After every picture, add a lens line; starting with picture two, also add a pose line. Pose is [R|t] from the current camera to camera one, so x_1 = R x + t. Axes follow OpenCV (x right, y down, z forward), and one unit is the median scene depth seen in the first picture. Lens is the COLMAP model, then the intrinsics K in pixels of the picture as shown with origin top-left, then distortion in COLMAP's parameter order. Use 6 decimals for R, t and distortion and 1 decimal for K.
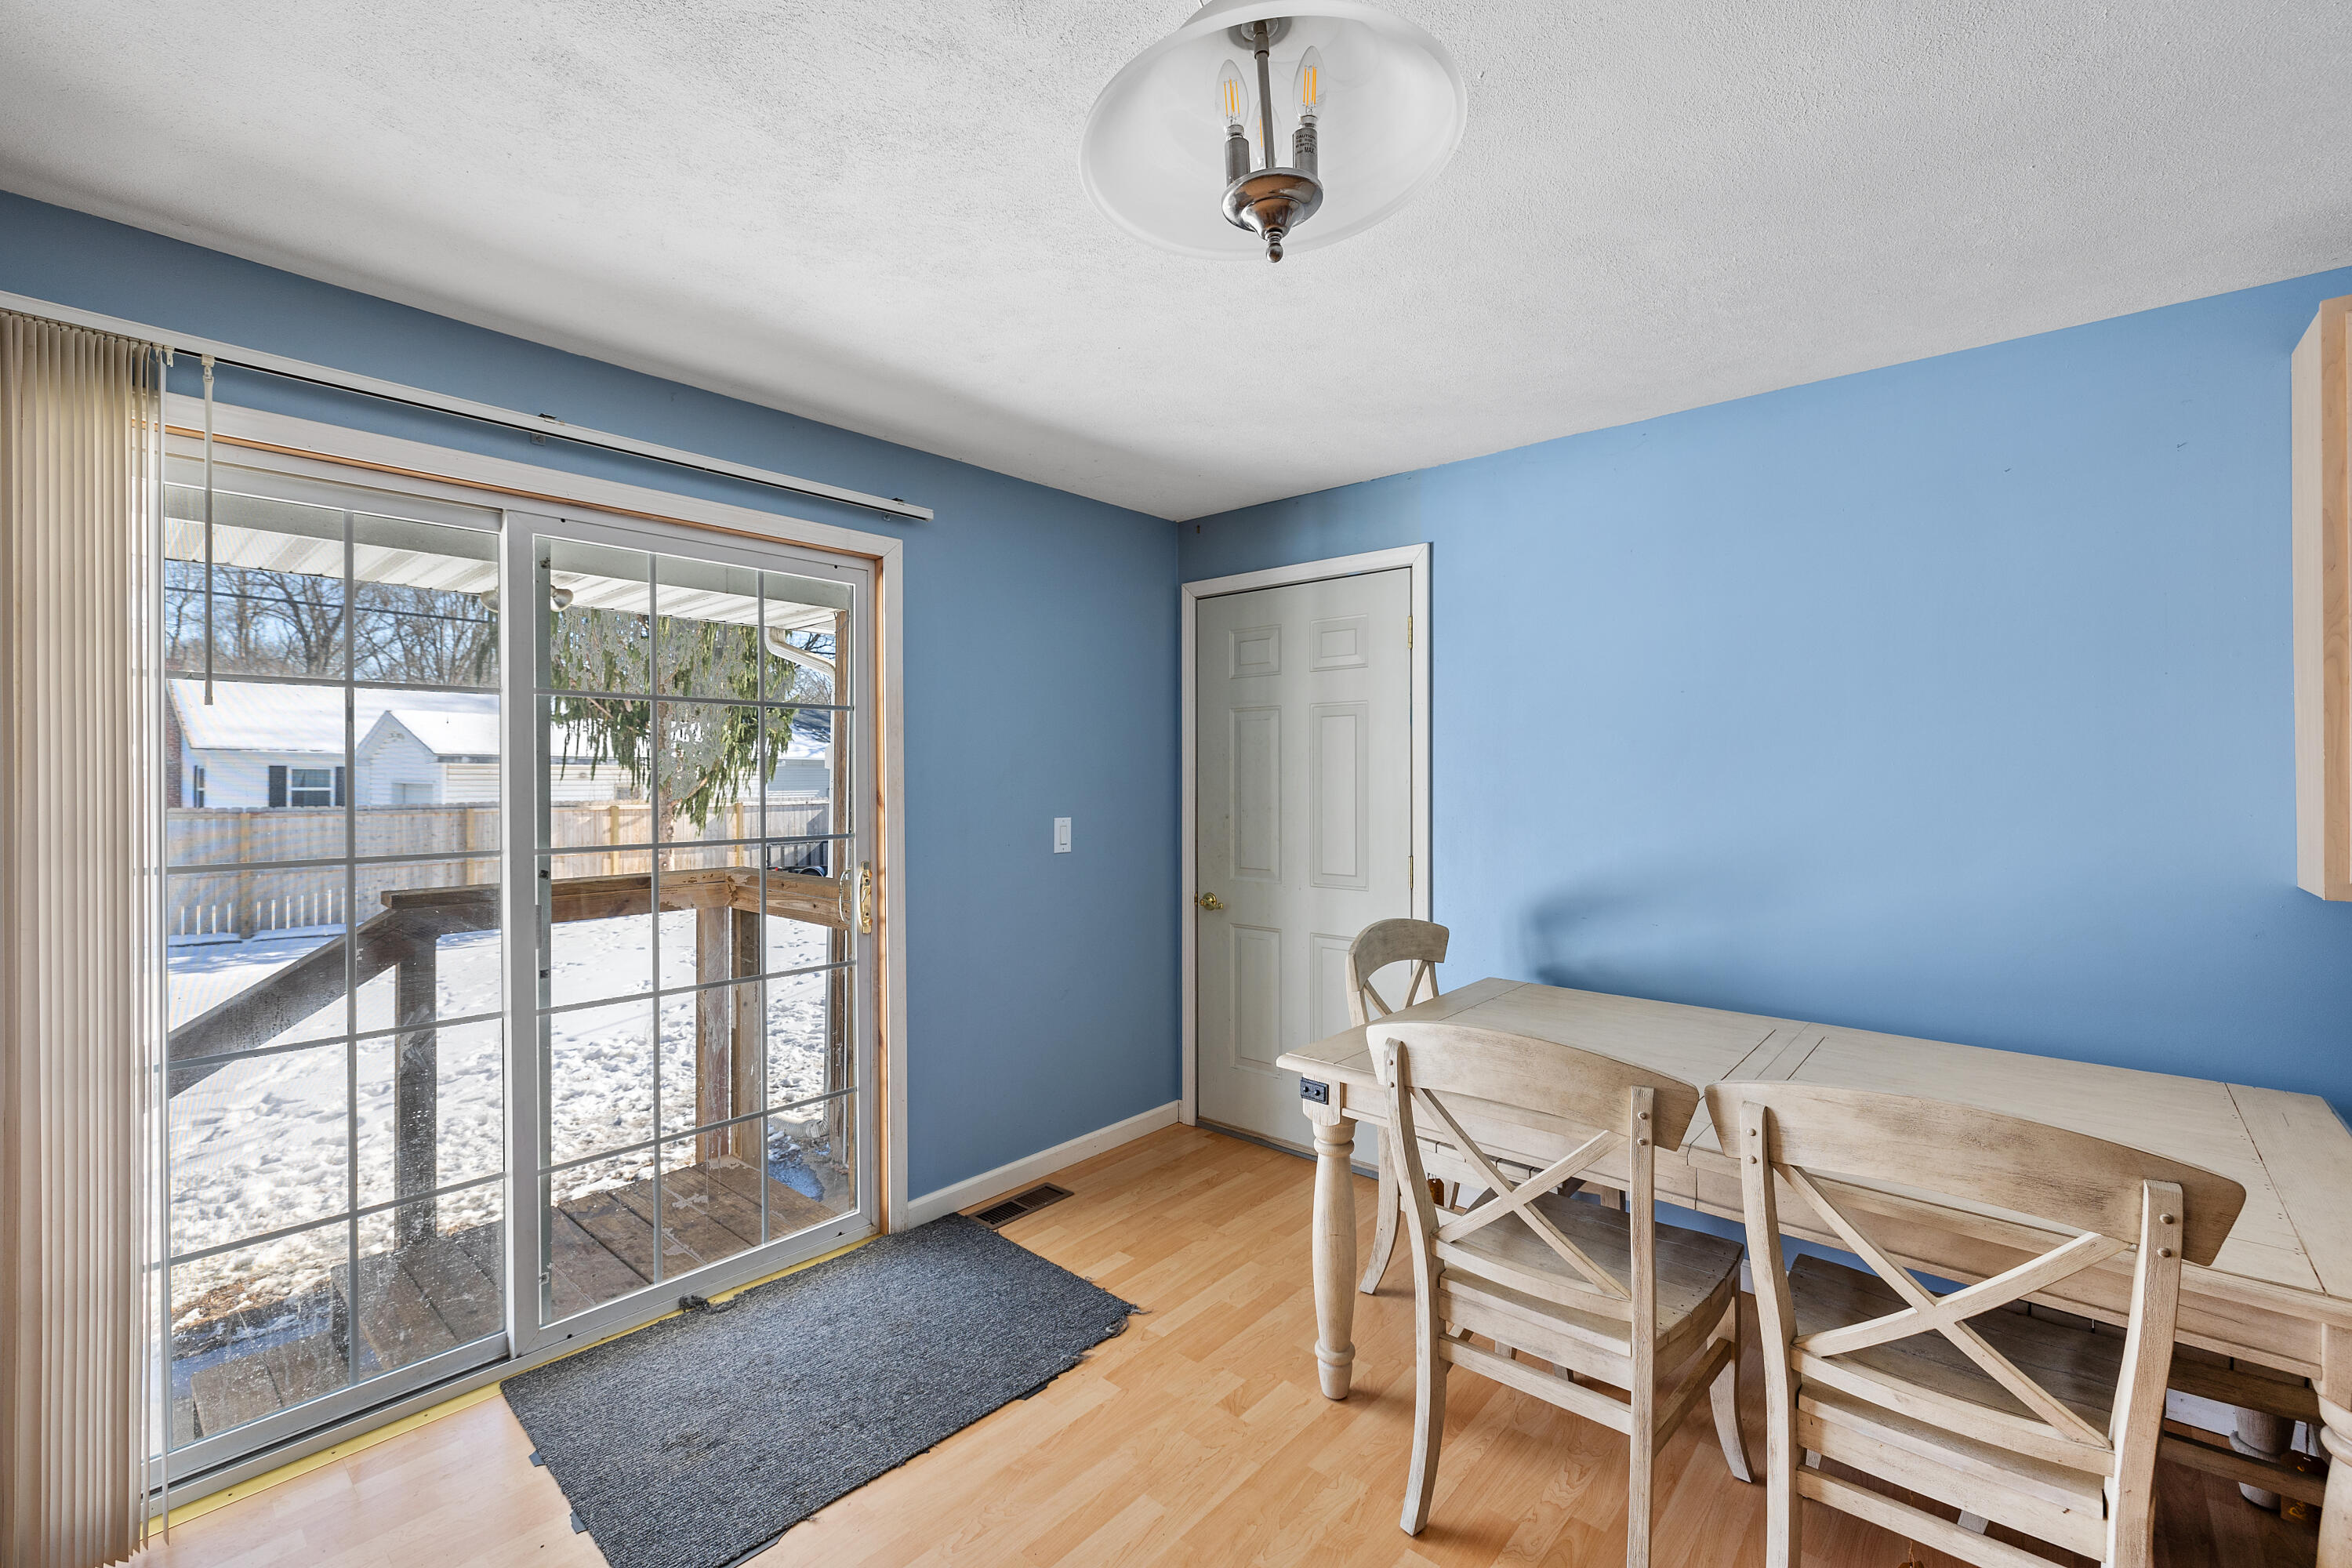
lens RADIAL K [[993.5, 0, 1169.6], [0, 993.5, 773.8], [0, 0, 1]] dist [-0.001623, -0.000220]
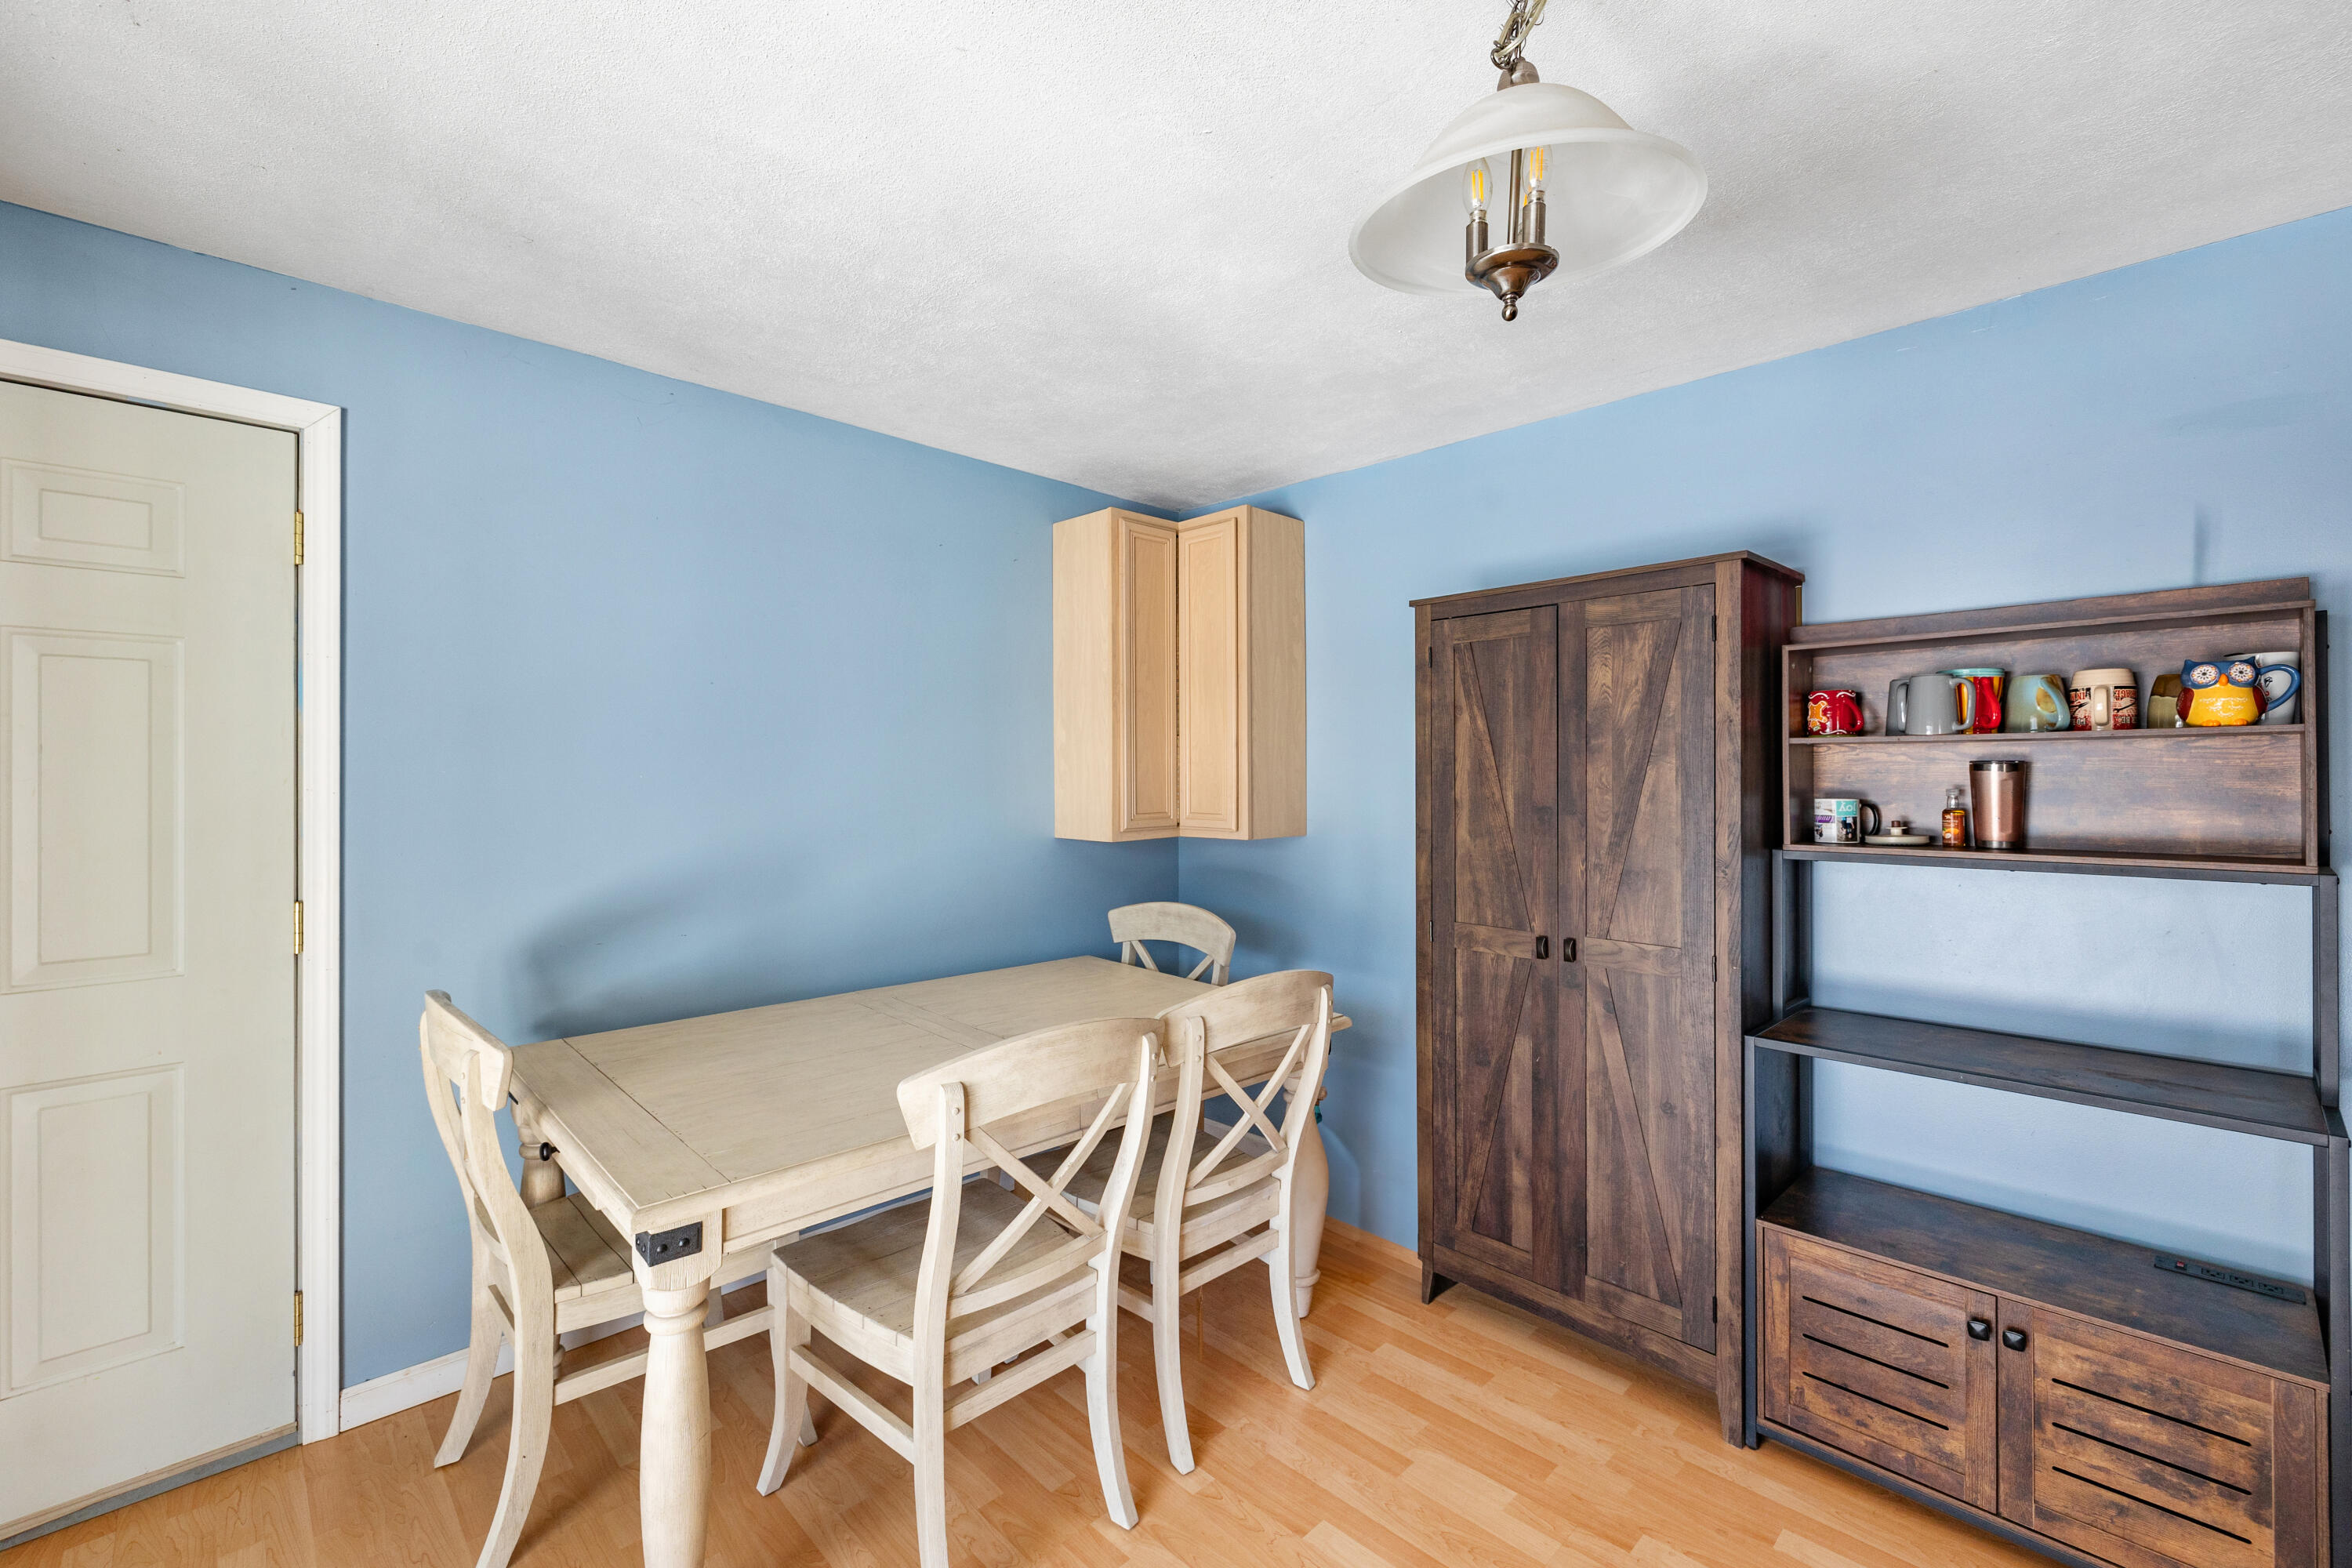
lens RADIAL K [[993.5, 0, 1169.6], [0, 993.5, 773.8], [0, 0, 1]] dist [-0.001623, -0.000220]
pose [[0.078708, -0.000616, 0.996898, -0.496374], [-0.000023, 1.000000, 0.000620, 0.003732], [-0.996898, -0.000072, 0.078708, 0.622848]]
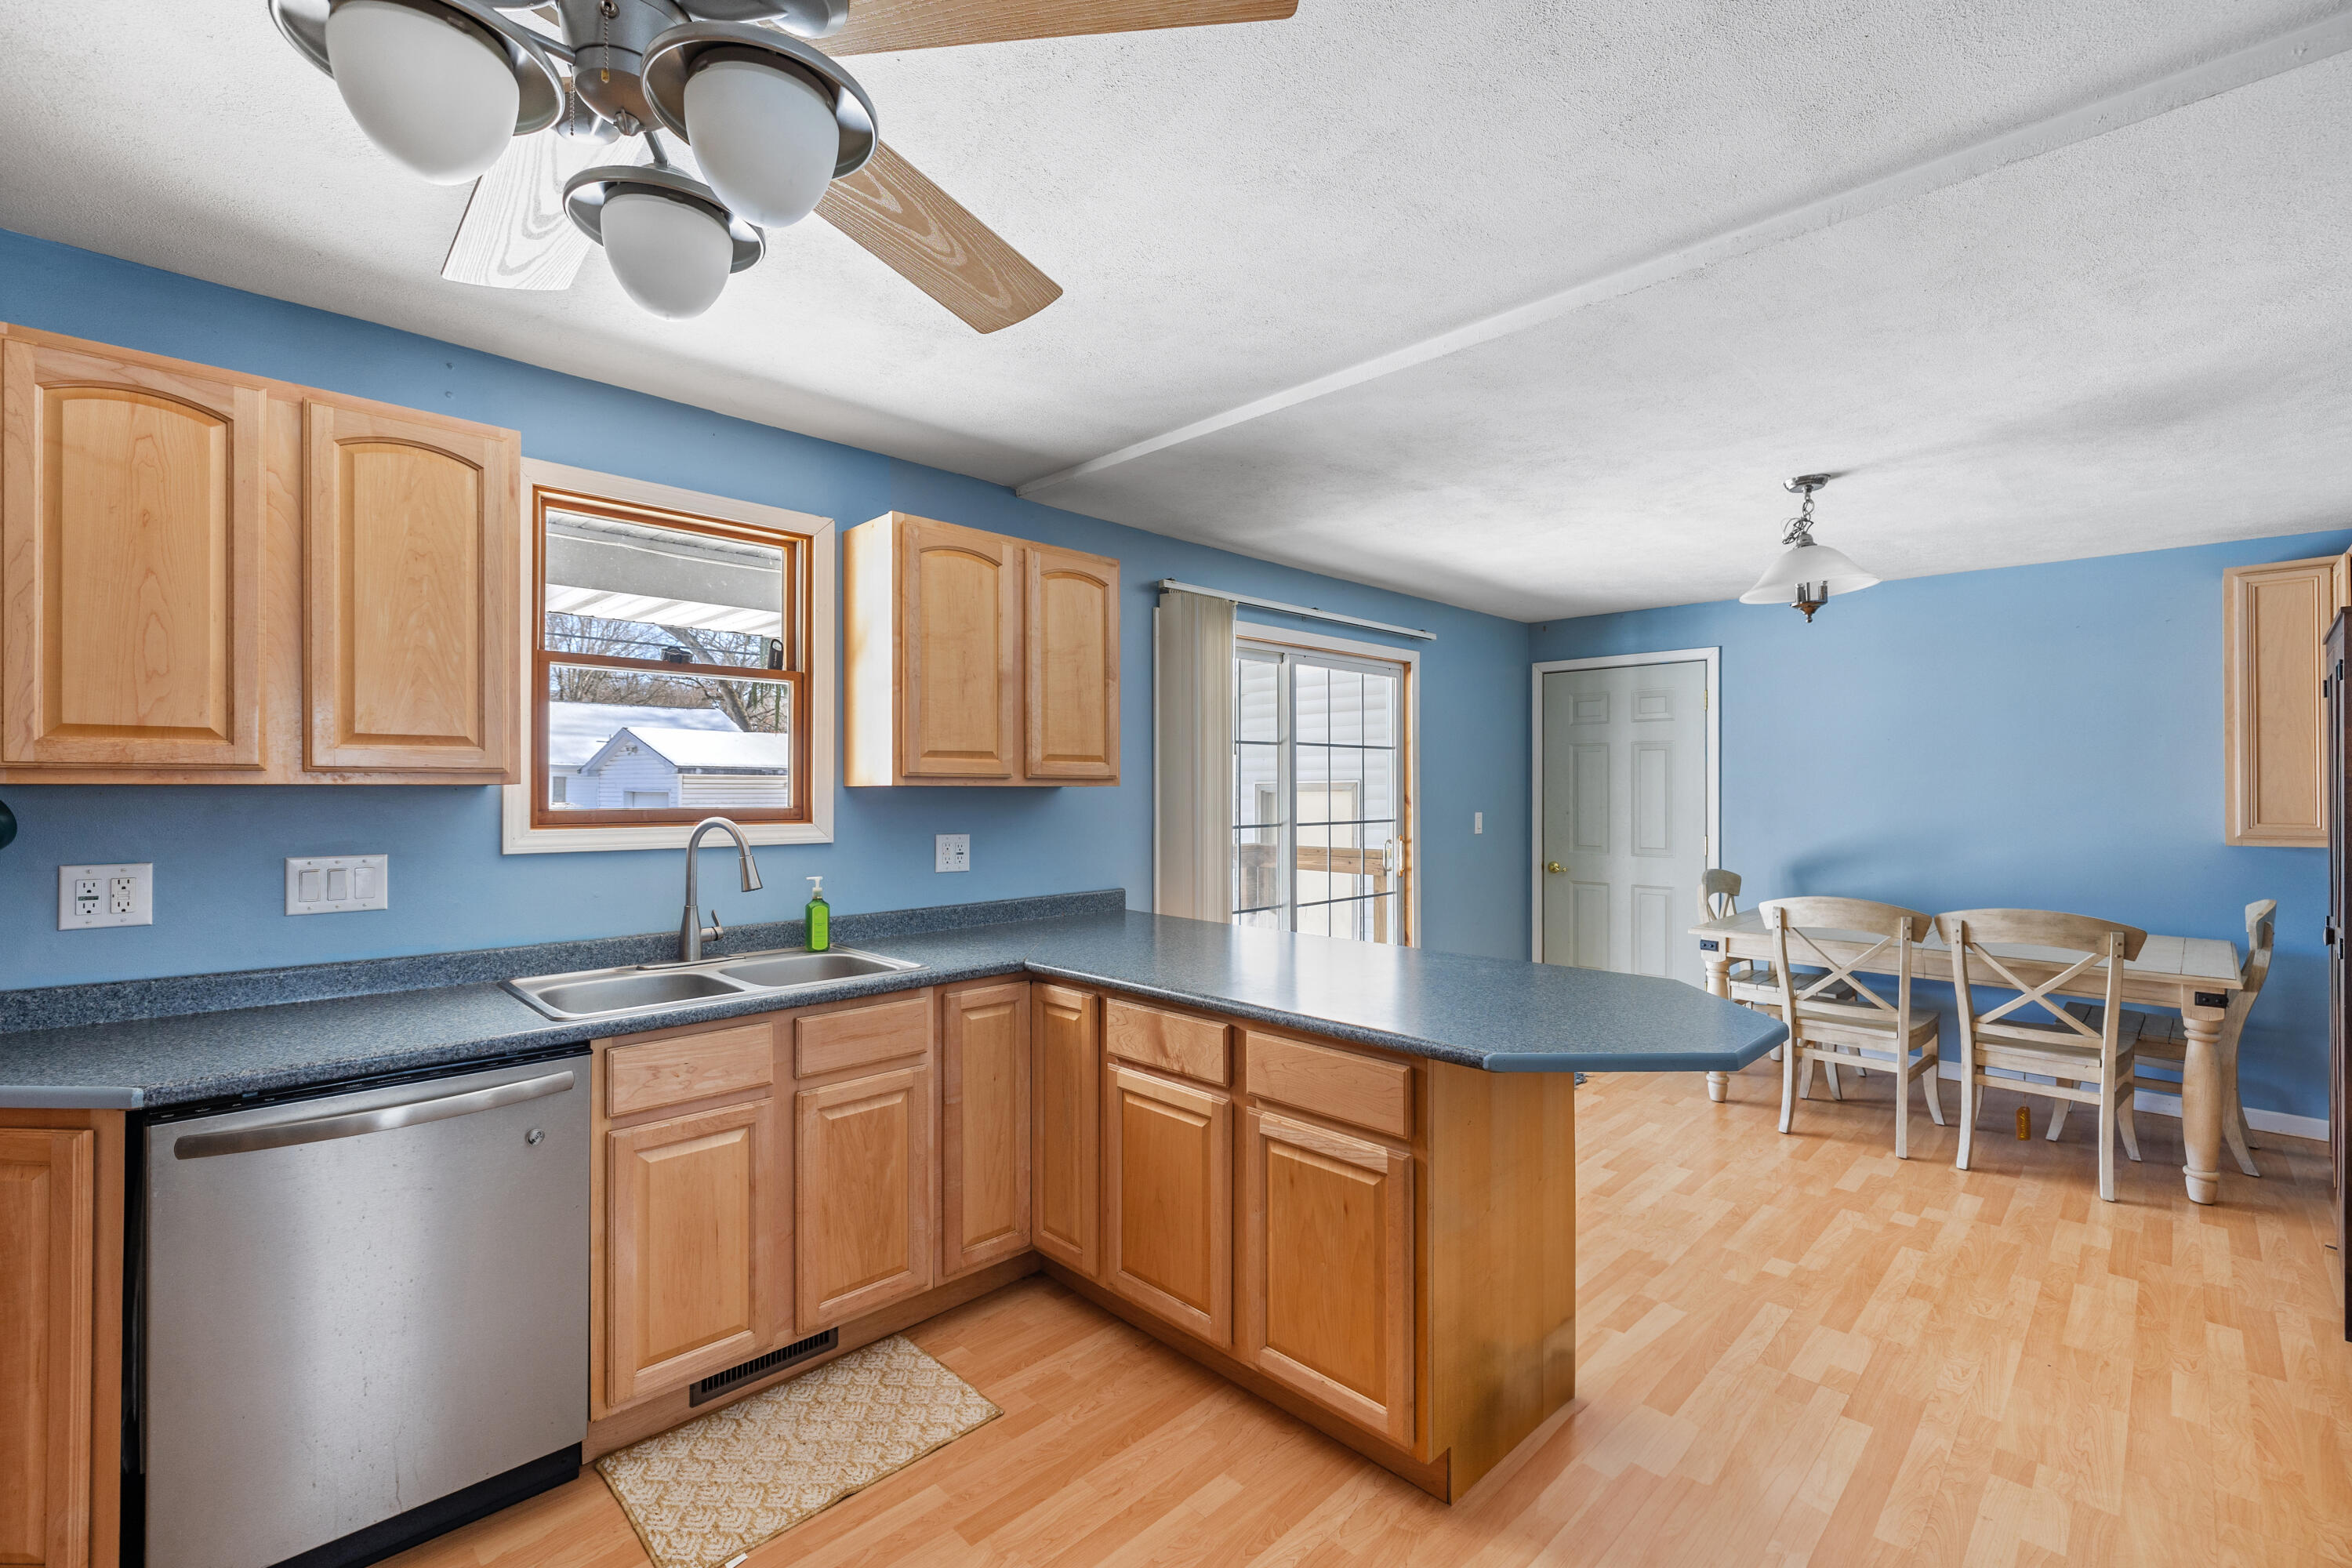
lens RADIAL K [[1005.7, 0, 1176.0], [0, 1005.7, 784.0], [0, 0, 1]] dist [0.002795, 0.000424]
pose [[0.998201, 0.001882, -0.059931, -0.808828], [-0.001865, 0.999998, 0.000338, -0.003347], [0.059931, -0.000226, 0.998202, -1.090111]]
